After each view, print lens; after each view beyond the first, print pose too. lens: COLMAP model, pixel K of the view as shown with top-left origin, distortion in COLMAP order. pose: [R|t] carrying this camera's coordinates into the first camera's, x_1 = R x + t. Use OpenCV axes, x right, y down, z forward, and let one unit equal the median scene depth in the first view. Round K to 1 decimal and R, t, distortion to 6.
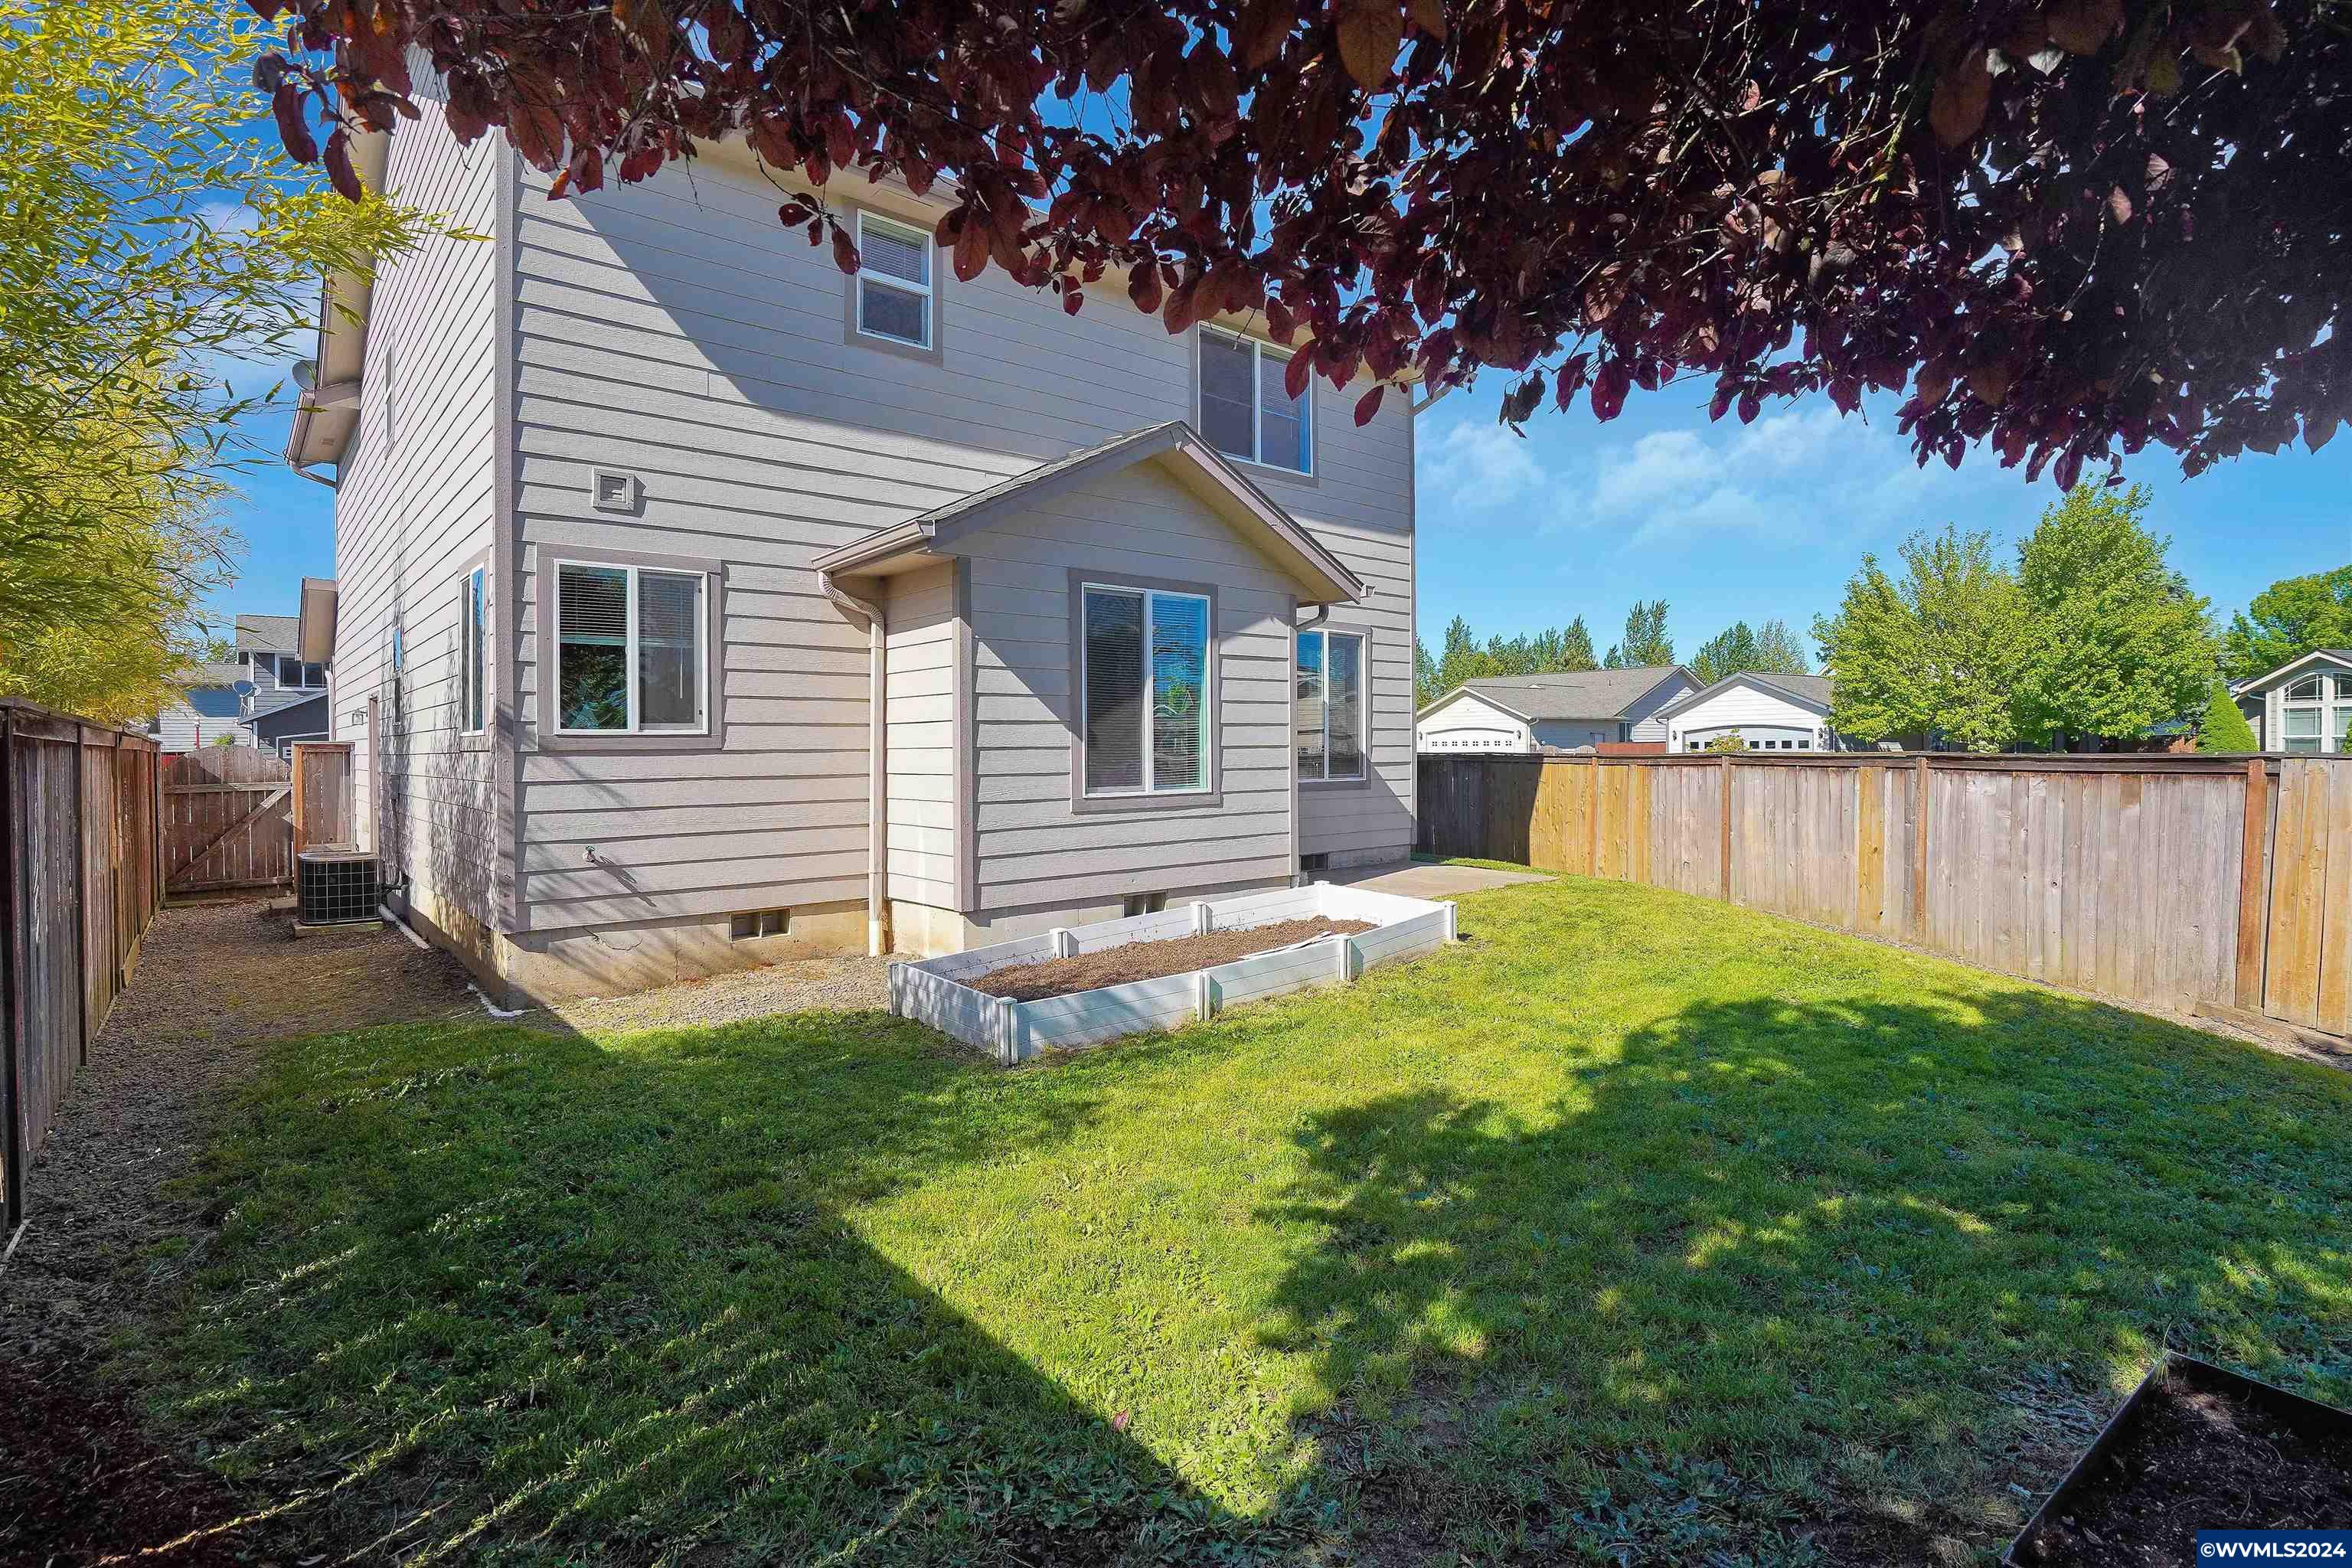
lens RADIAL K [[1099.7, 0, 1163.9], [0, 1099.7, 763.4], [0, 0, 1]] dist [-0.018065, 0.001228]
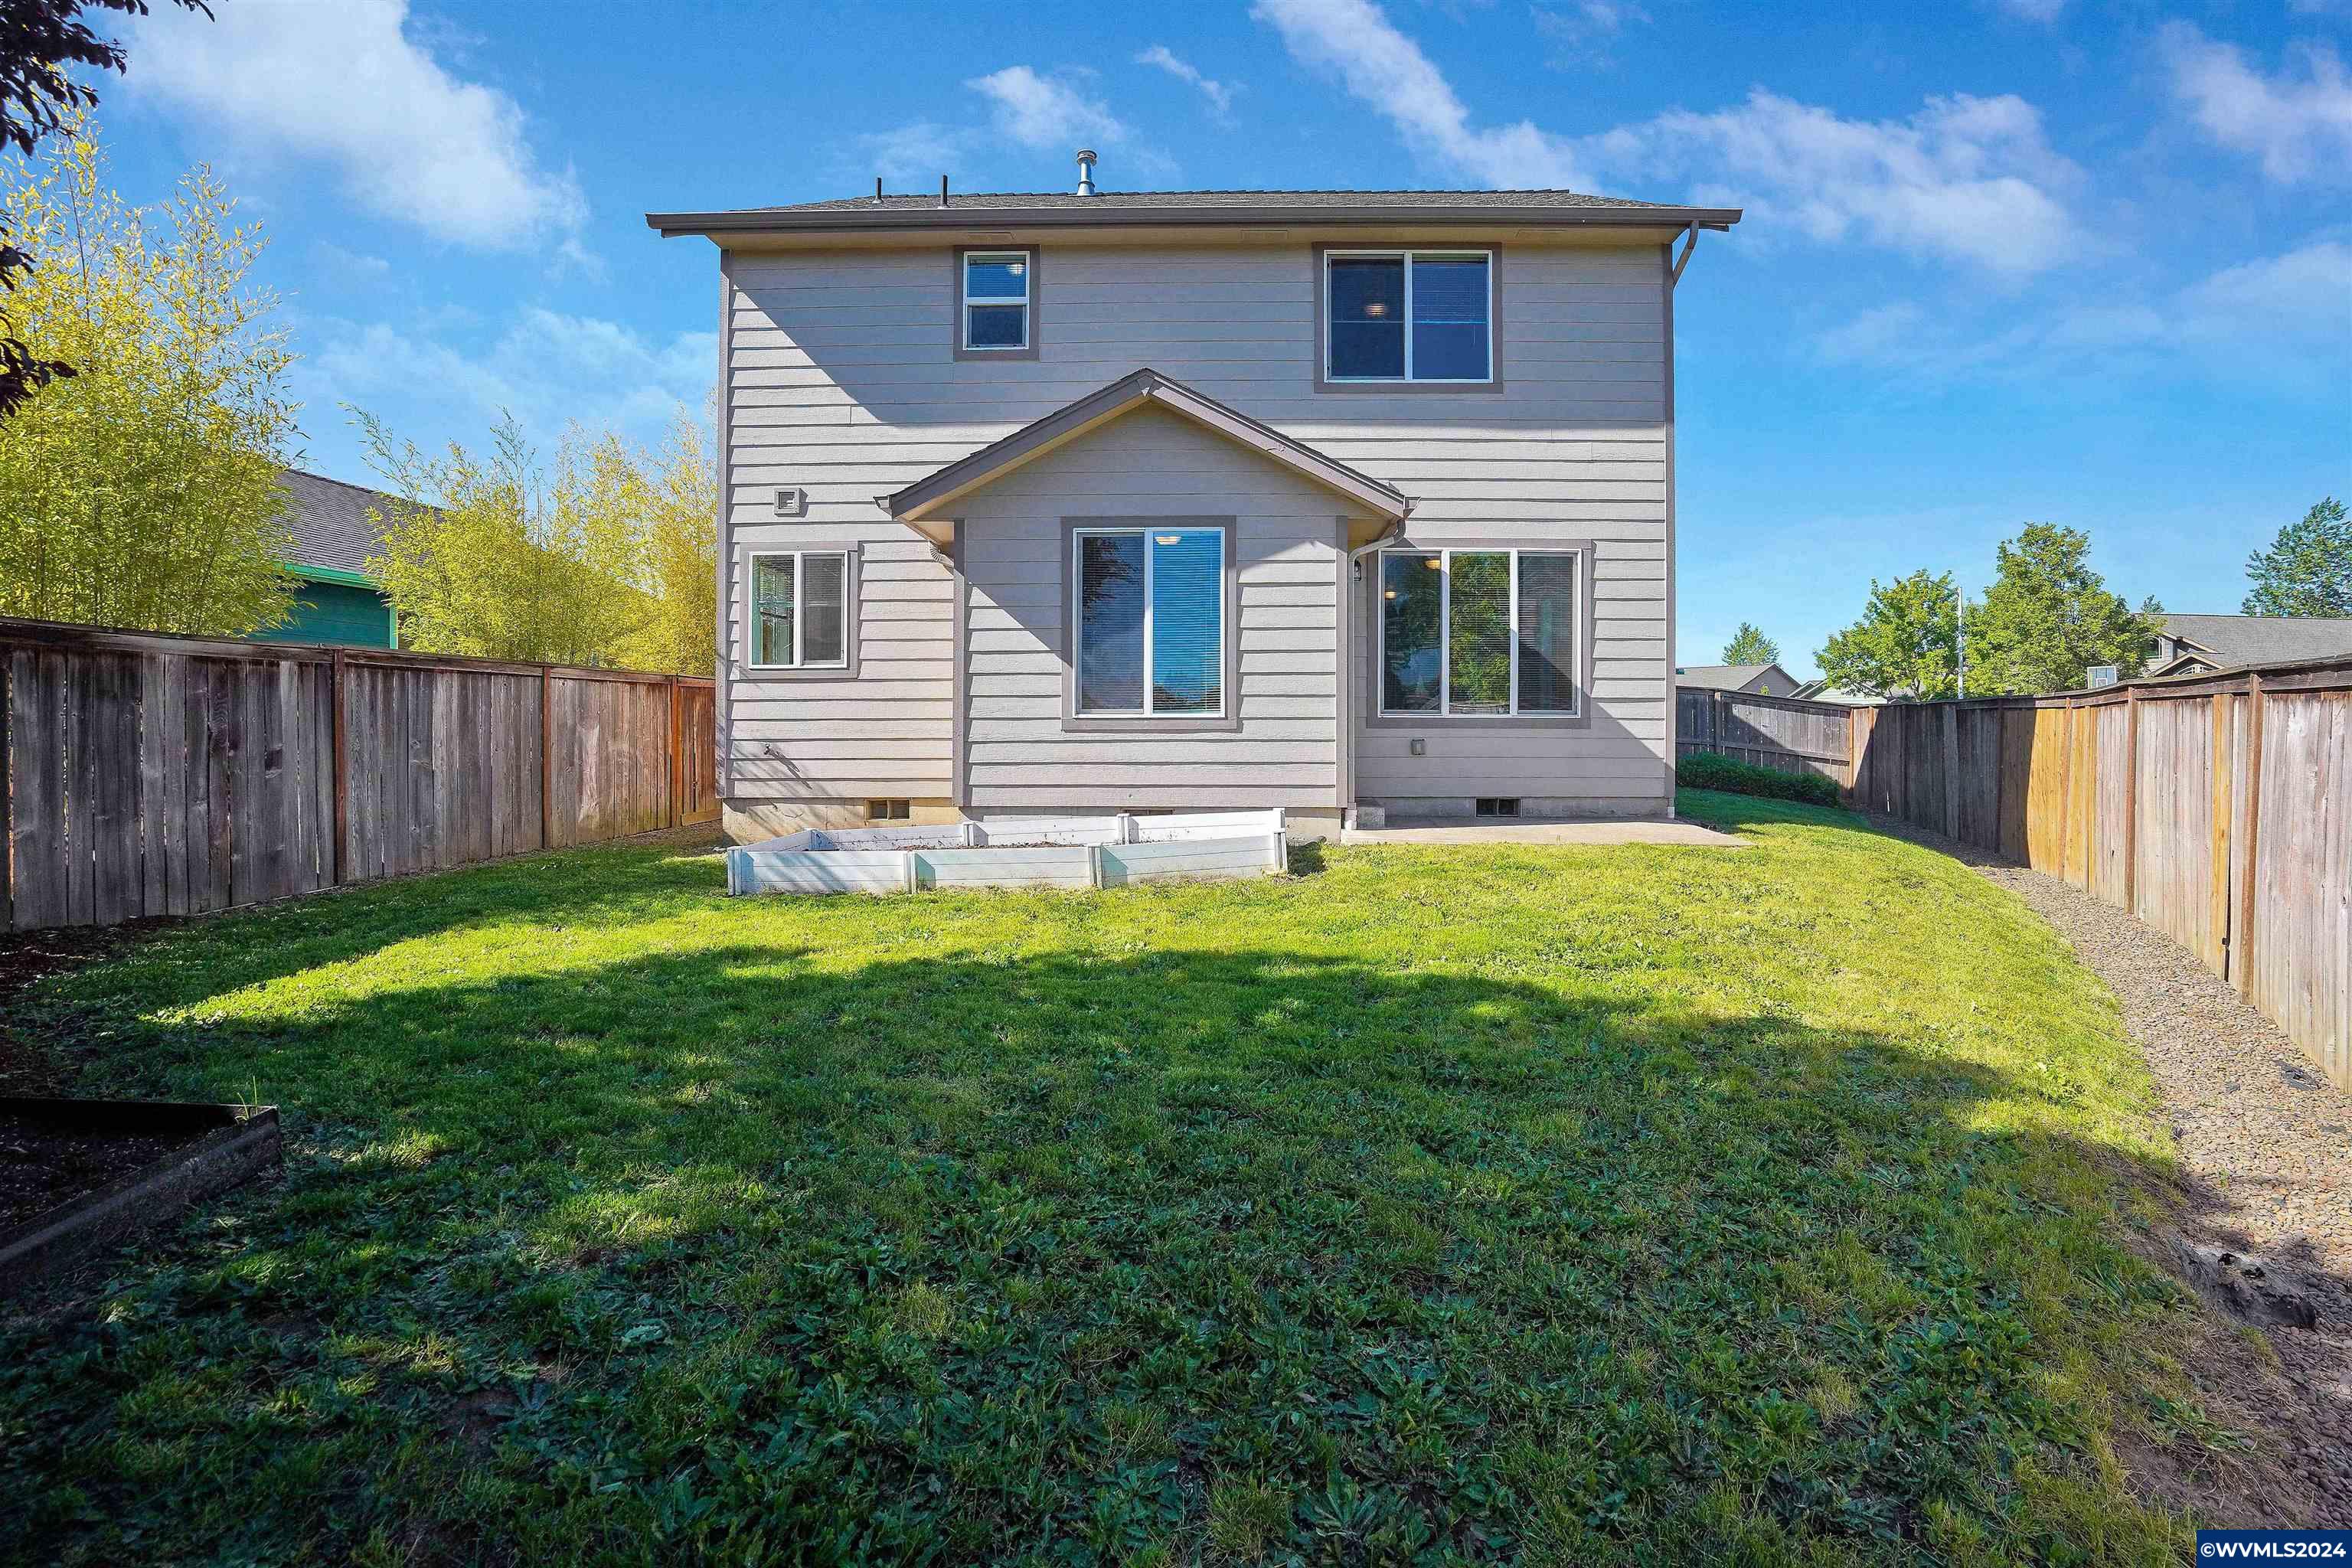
lens RADIAL K [[1105.2, 0, 1170.7], [0, 1105.2, 733.4], [0, 0, 1]] dist [-0.052935, 0.010458]
pose [[0.757191, 0.016001, -0.652998, 0.743857], [-0.013920, 0.999868, 0.008358, 0.036061], [0.653045, 0.002761, 0.757314, 0.200873]]
